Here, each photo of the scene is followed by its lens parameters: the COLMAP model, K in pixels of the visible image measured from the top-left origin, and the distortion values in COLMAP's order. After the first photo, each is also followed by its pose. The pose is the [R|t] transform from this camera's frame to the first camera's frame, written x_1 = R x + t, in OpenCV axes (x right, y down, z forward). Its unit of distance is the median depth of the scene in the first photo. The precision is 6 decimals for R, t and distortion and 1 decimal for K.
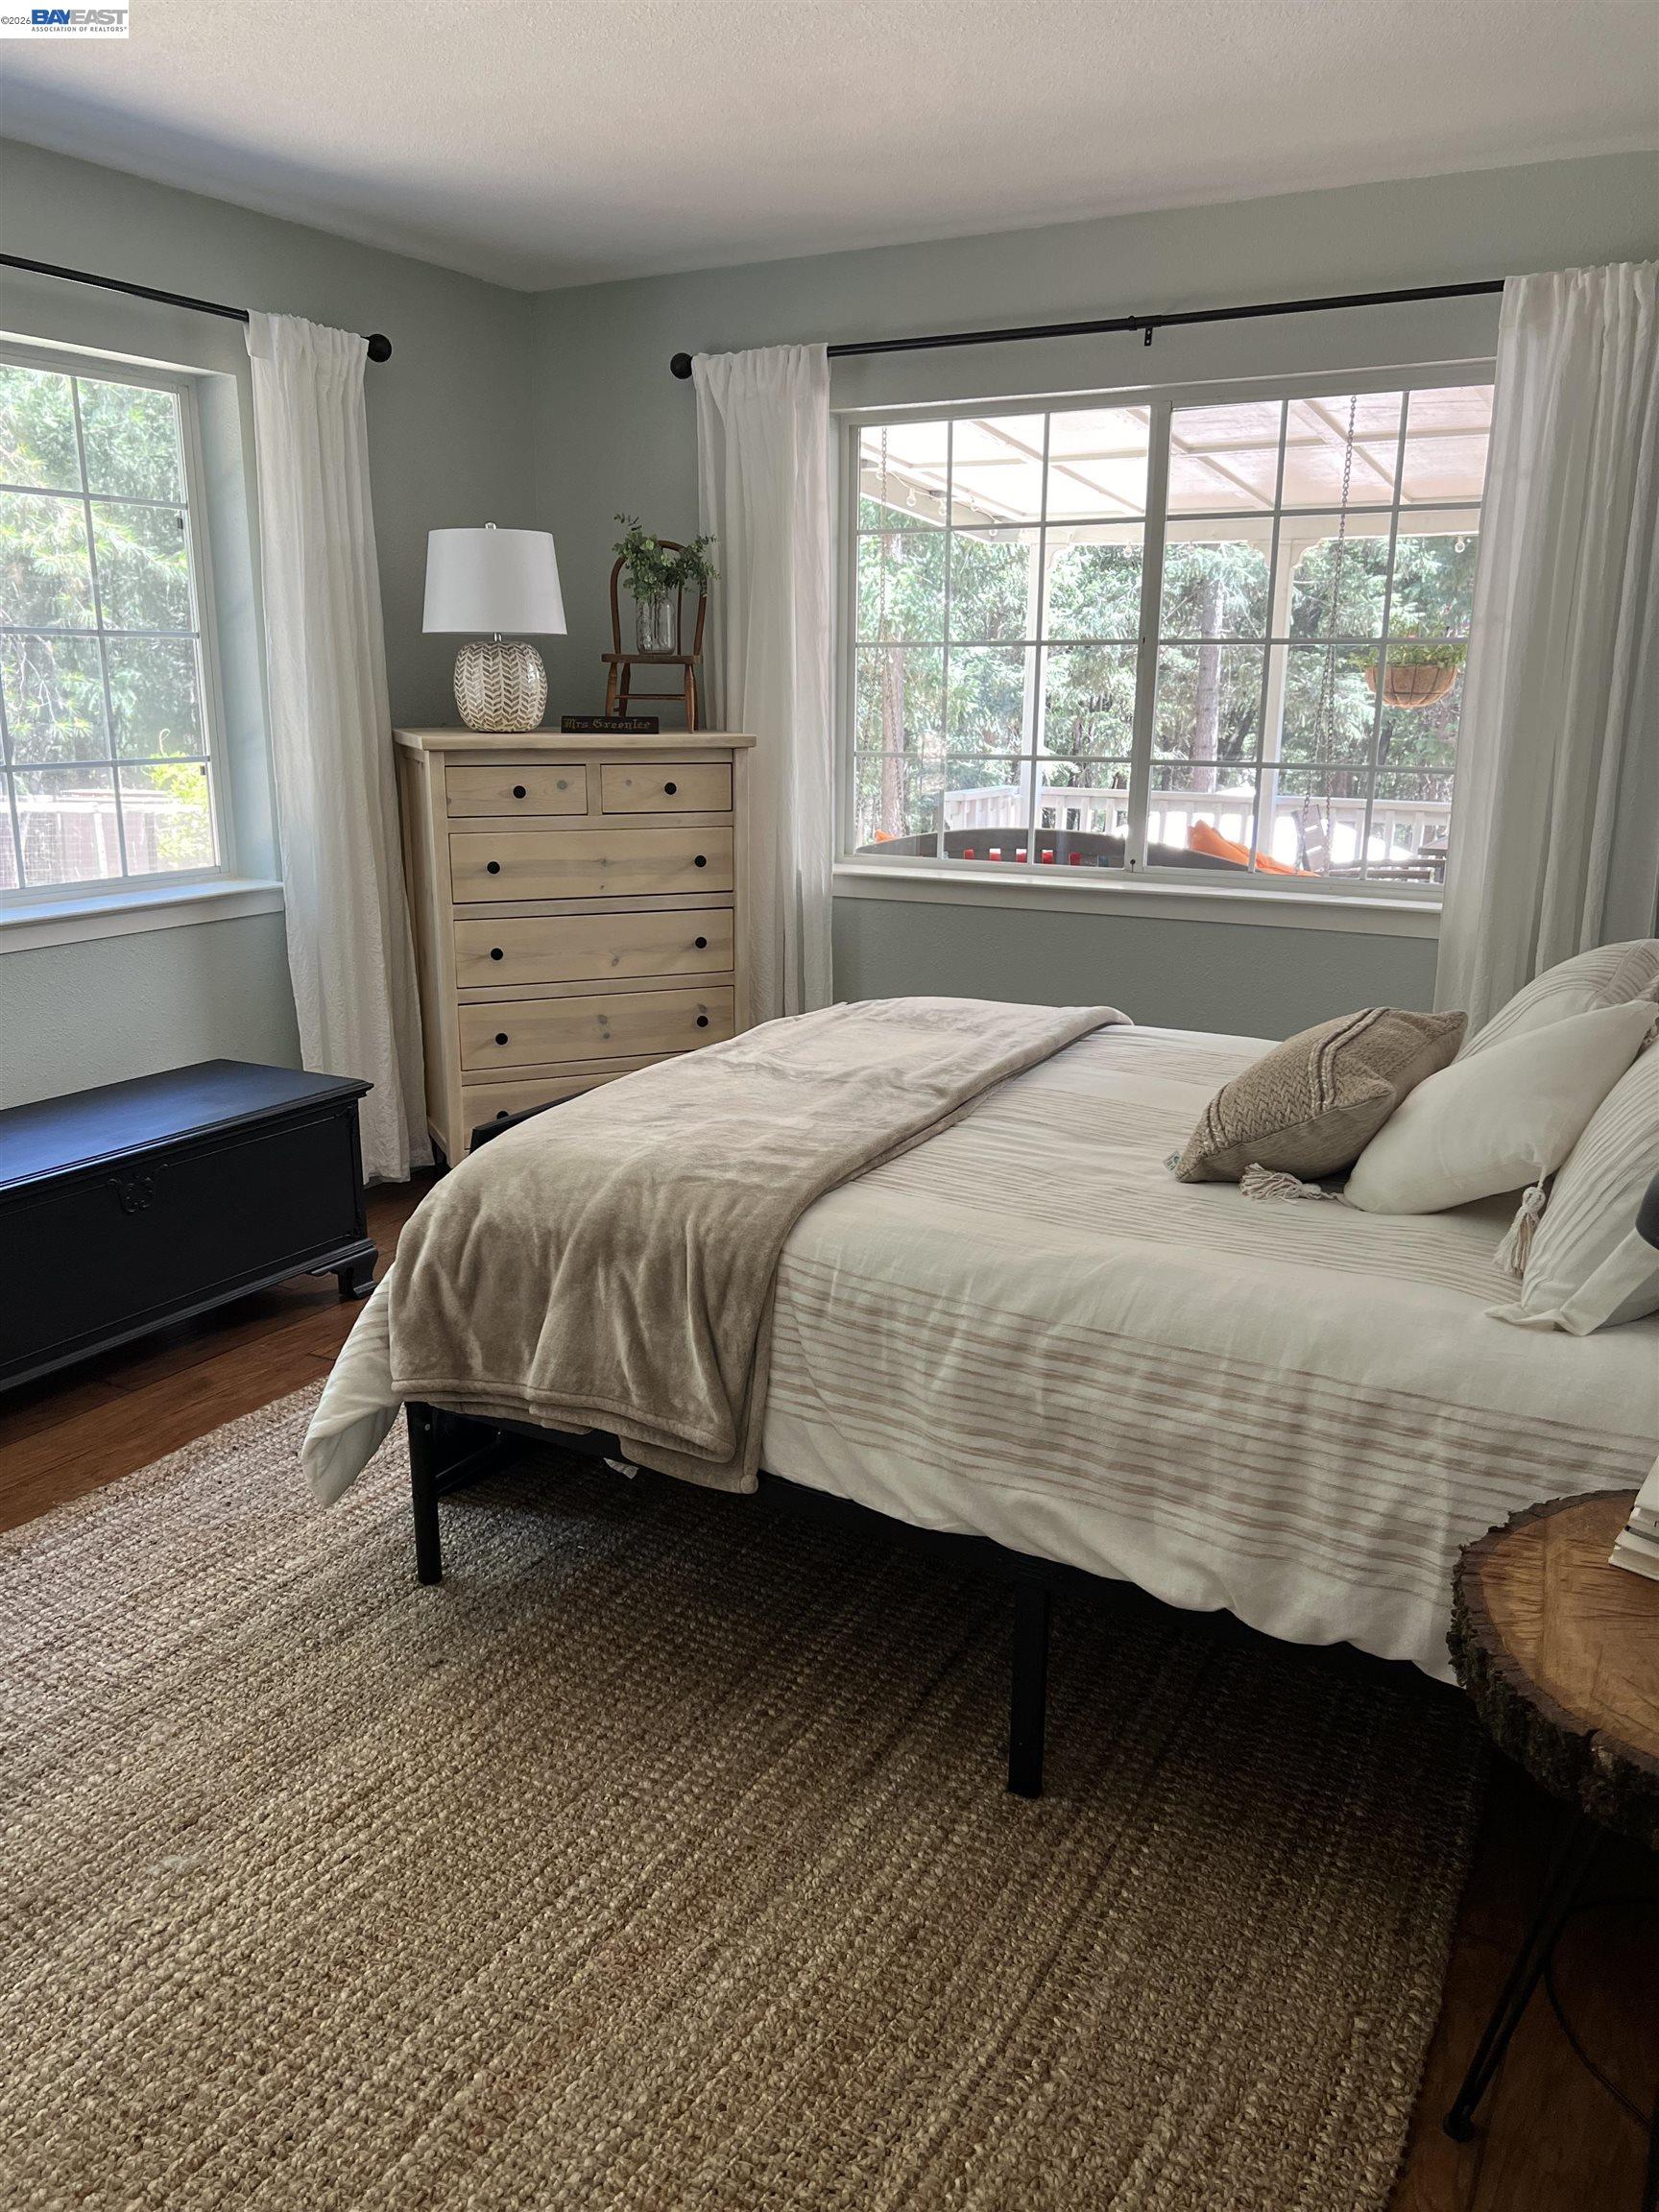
lens RADIAL K [[1672.1, 0, 810.8], [0, 1672.1, 1117.2], [0, 0, 1]] dist [0.067764, -0.039756]
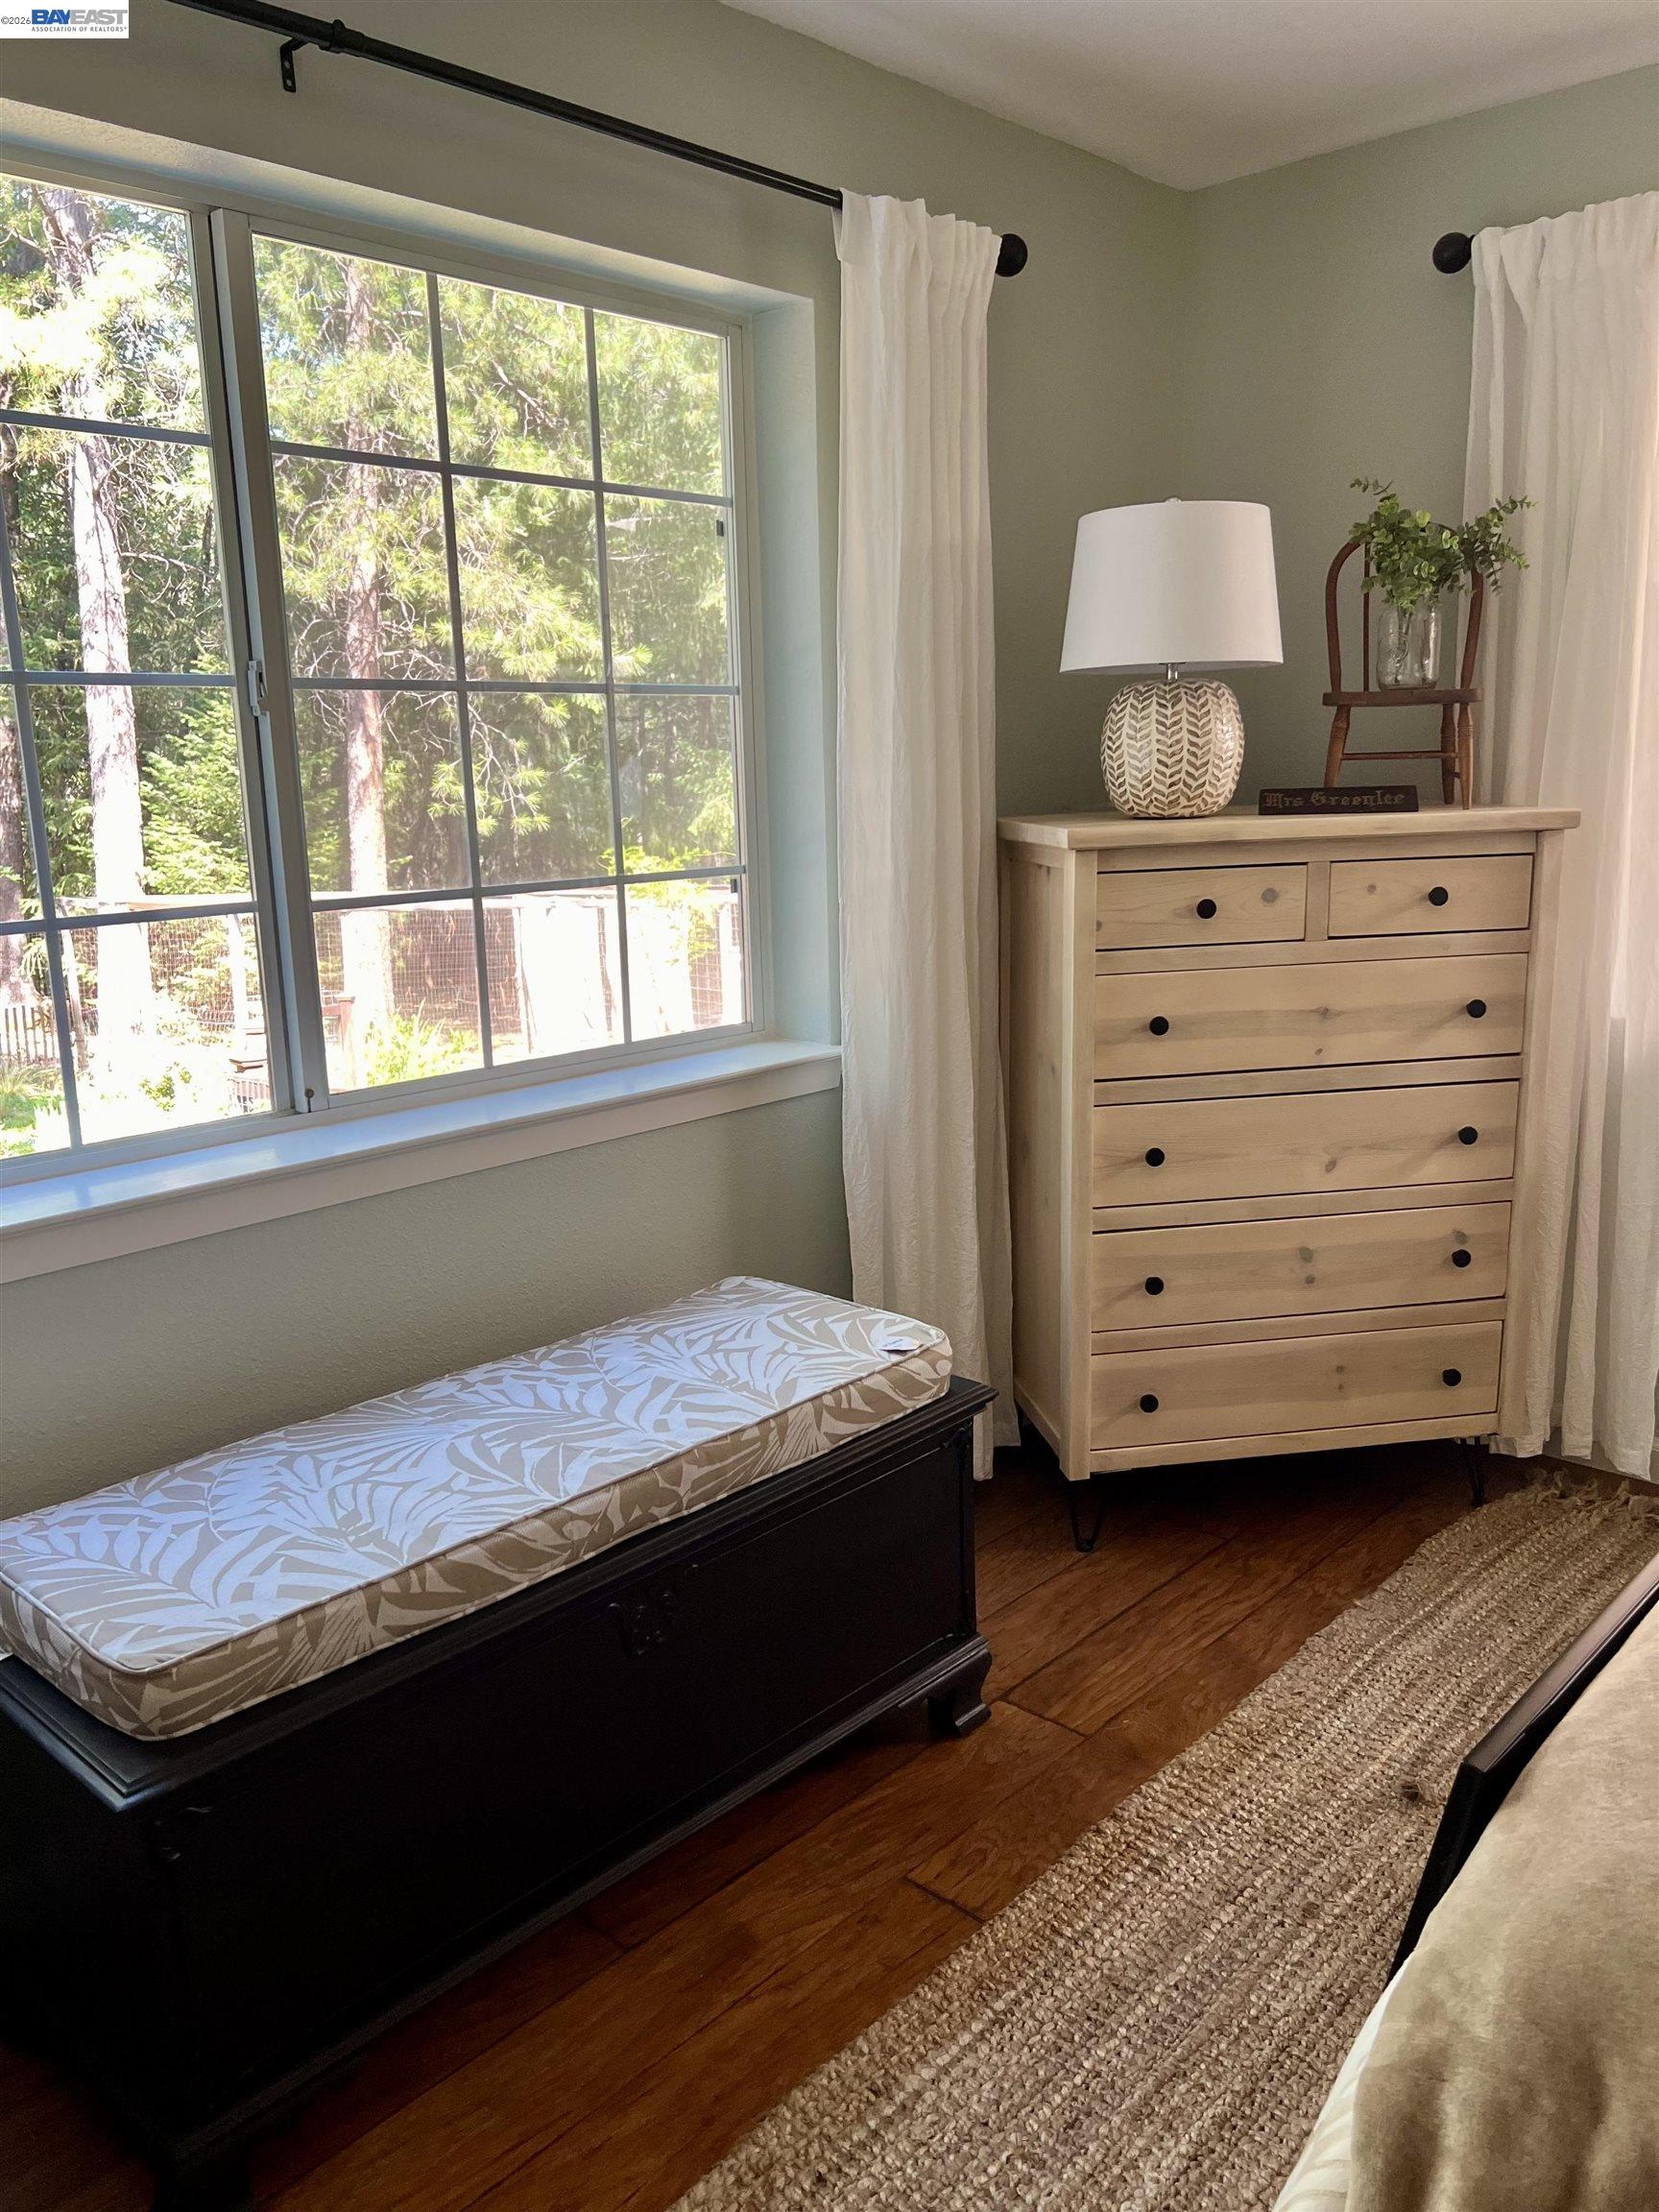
lens RADIAL K [[1672.1, 0, 827.8], [0, 1672.1, 1099.3], [0, 0, 1]] dist [0.067764, -0.039756]
pose [[0.974360, 0.014497, -0.224526, -0.165821], [-0.026676, 0.998327, -0.051306, -0.083151], [0.223407, 0.055980, 0.973117, 0.344871]]
